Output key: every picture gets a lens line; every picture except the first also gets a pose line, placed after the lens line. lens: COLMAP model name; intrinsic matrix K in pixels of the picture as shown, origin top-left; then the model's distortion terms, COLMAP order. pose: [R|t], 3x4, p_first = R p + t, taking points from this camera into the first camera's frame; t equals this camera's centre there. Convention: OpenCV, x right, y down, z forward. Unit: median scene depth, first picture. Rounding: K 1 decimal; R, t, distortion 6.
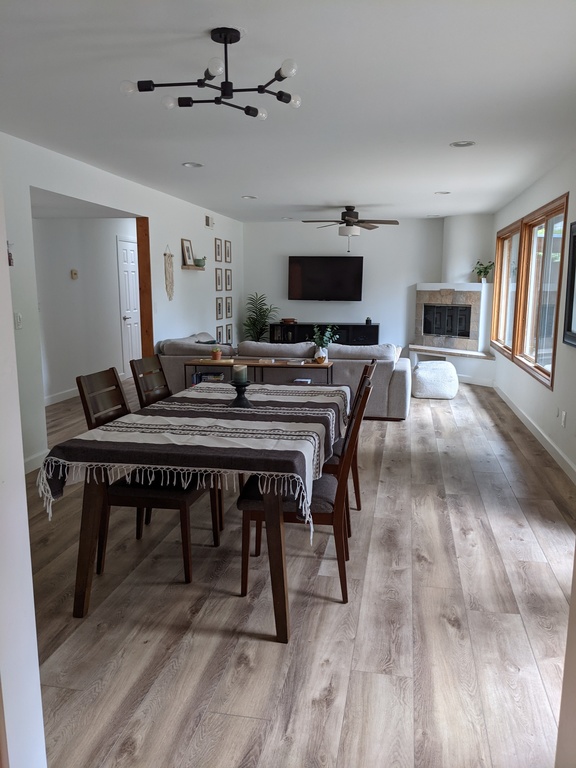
lens RADIAL K [[597.1, 0, 287.9], [0, 597.1, 384.7], [0, 0, 1]] dist [0.012390, 0.000311]
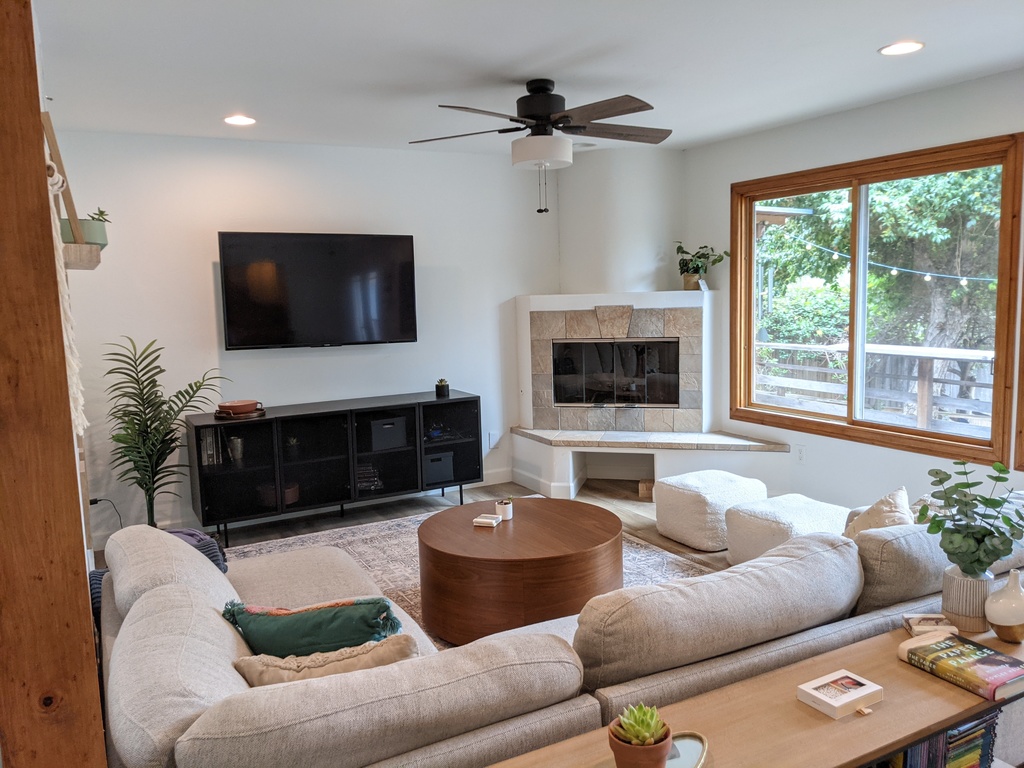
lens RADIAL K [[796.2, 0, 512.3], [0, 796.2, 385.3], [0, 0, 1]] dist [0.012390, 0.000311]
pose [[0.797184, -0.100035, 0.595391, -0.173384], [0.135884, 0.990603, -0.015502, -0.100801], [-0.588245, 0.093263, 0.803287, 0.557802]]
